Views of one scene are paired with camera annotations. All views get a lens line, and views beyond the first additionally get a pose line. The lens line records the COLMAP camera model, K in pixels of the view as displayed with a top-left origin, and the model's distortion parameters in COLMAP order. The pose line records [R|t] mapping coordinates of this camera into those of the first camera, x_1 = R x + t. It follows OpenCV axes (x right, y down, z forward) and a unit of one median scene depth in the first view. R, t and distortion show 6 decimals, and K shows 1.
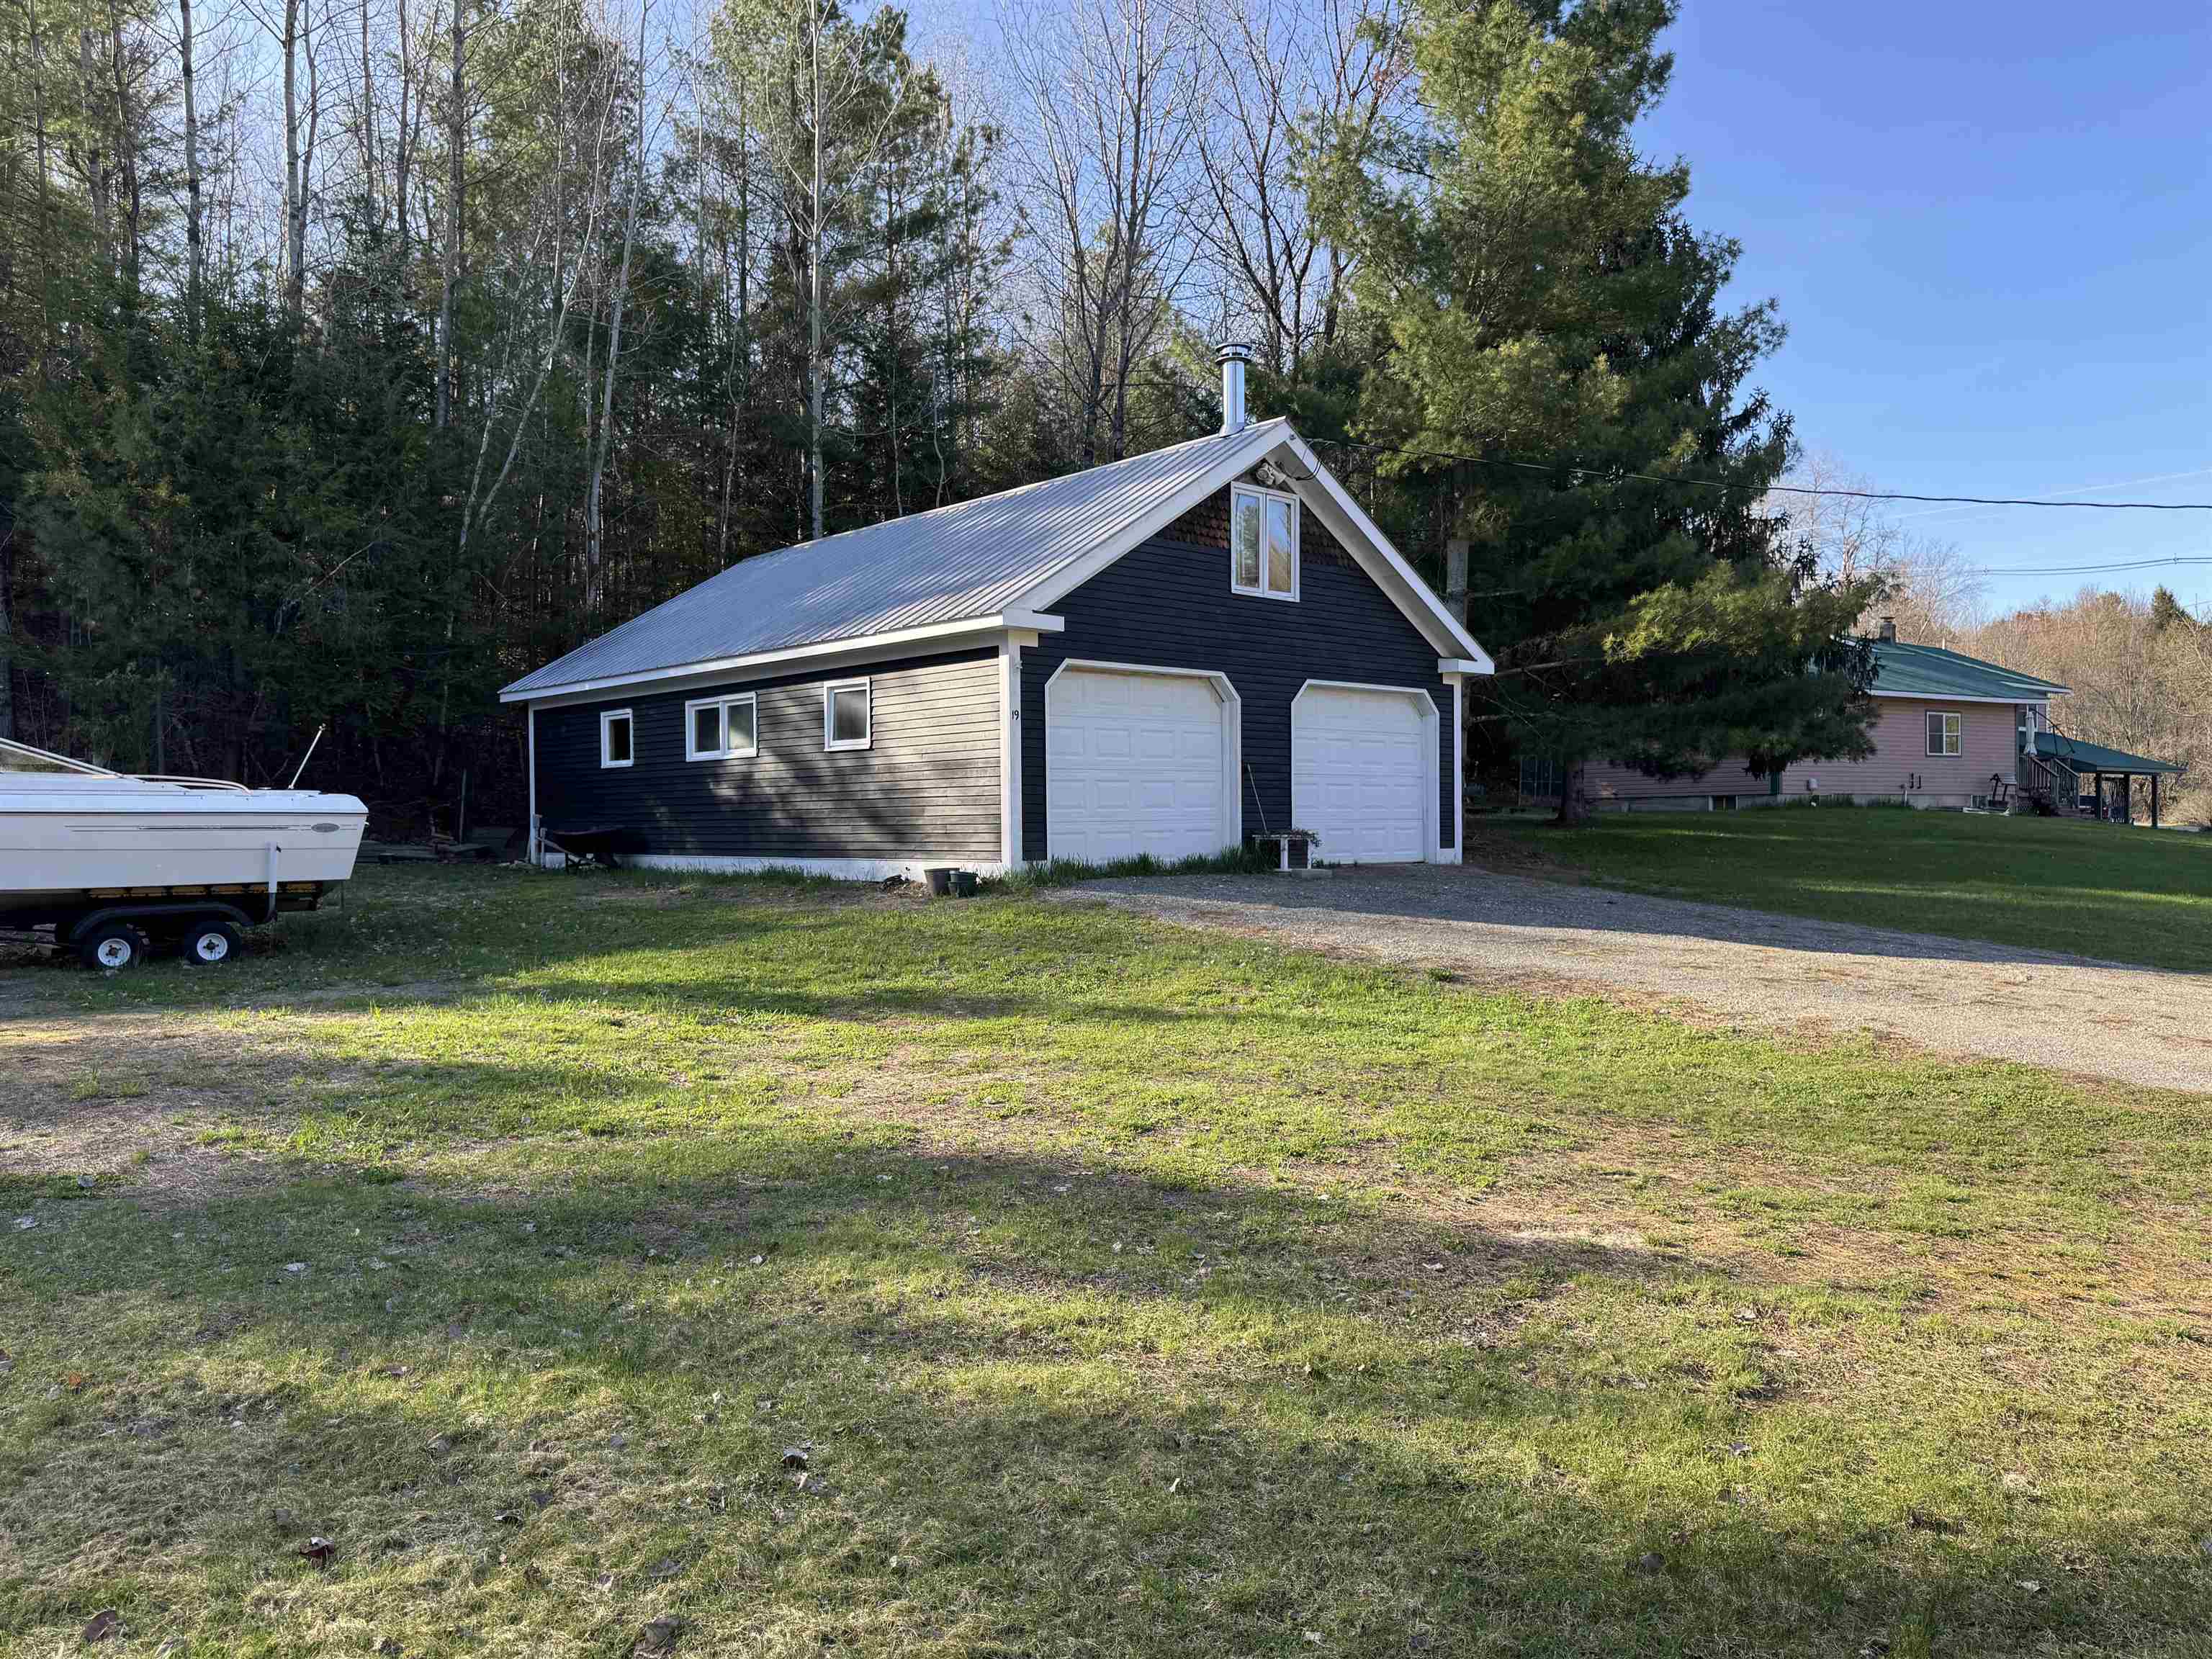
lens RADIAL K [[1544.4, 0, 1106.0], [0, 1544.4, 829.5], [0, 0, 1]] dist [0.136676, -0.127010]
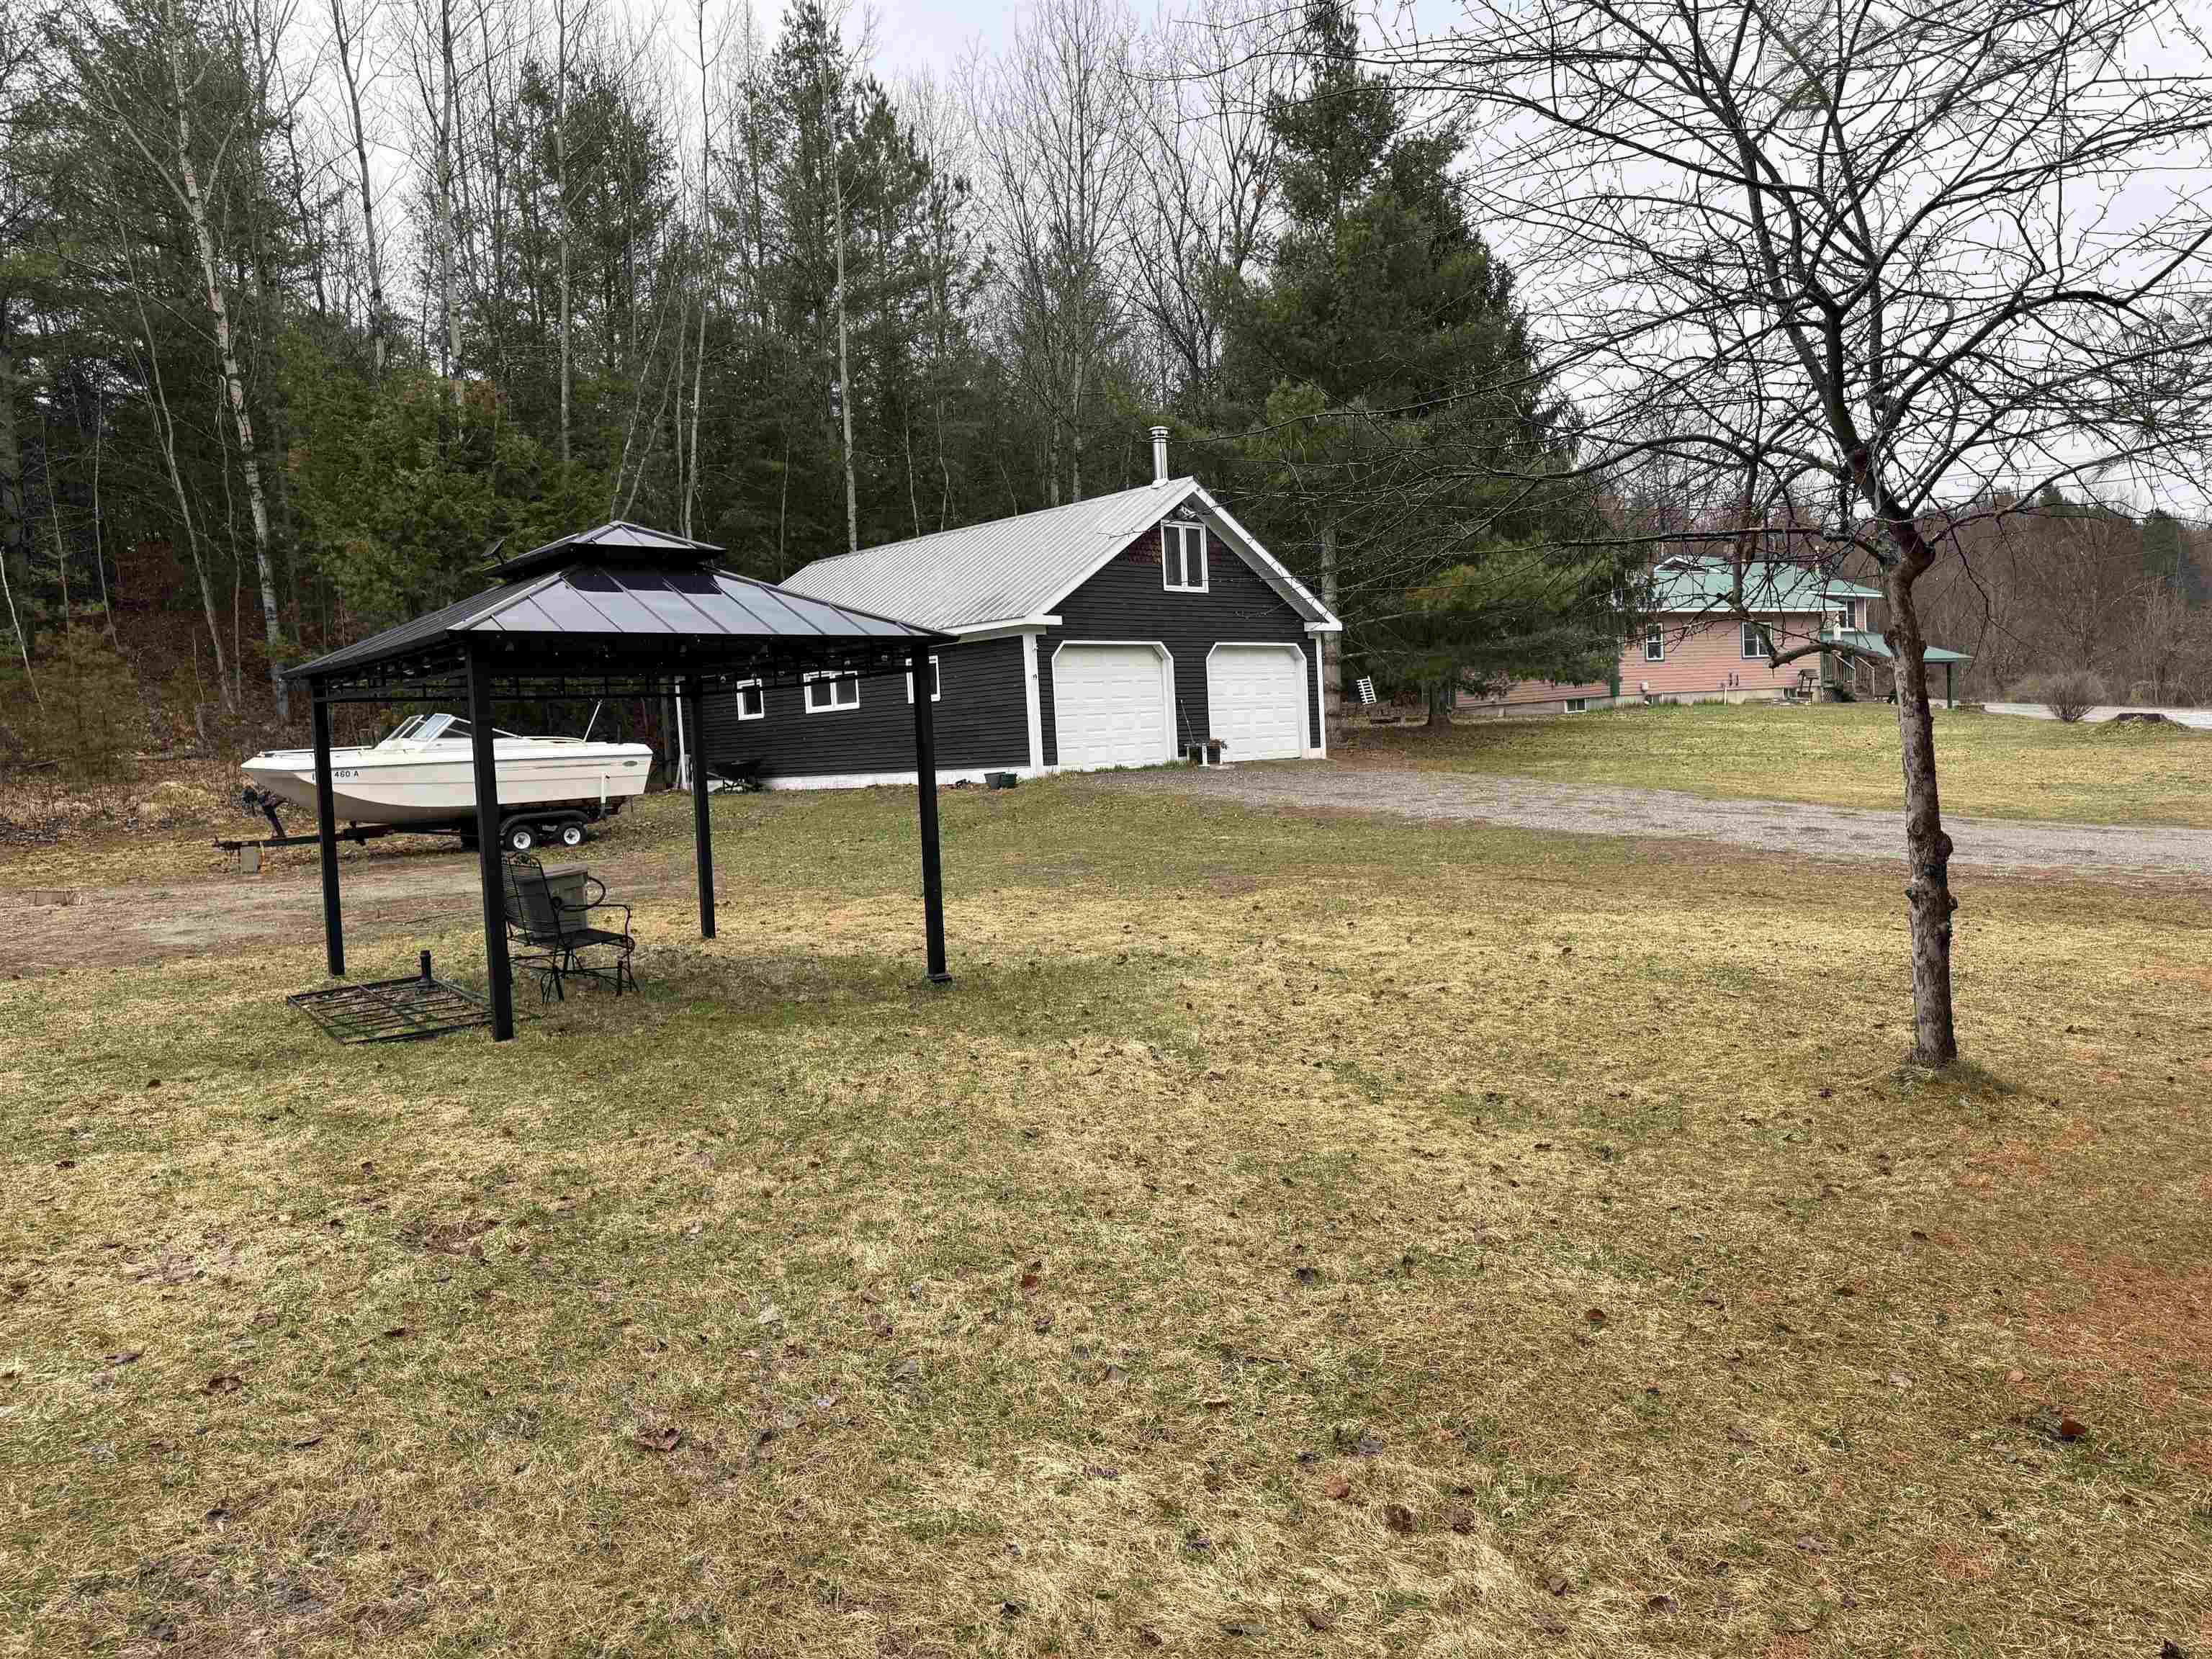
lens RADIAL K [[1544.4, 0, 1106.0], [0, 1544.4, 829.5], [0, 0, 1]] dist [0.136676, -0.127010]
pose [[0.998605, -0.047639, 0.022785, -0.023831], [0.046491, 0.997741, 0.048490, 0.009294], [-0.025043, -0.047363, 0.998564, -0.545921]]
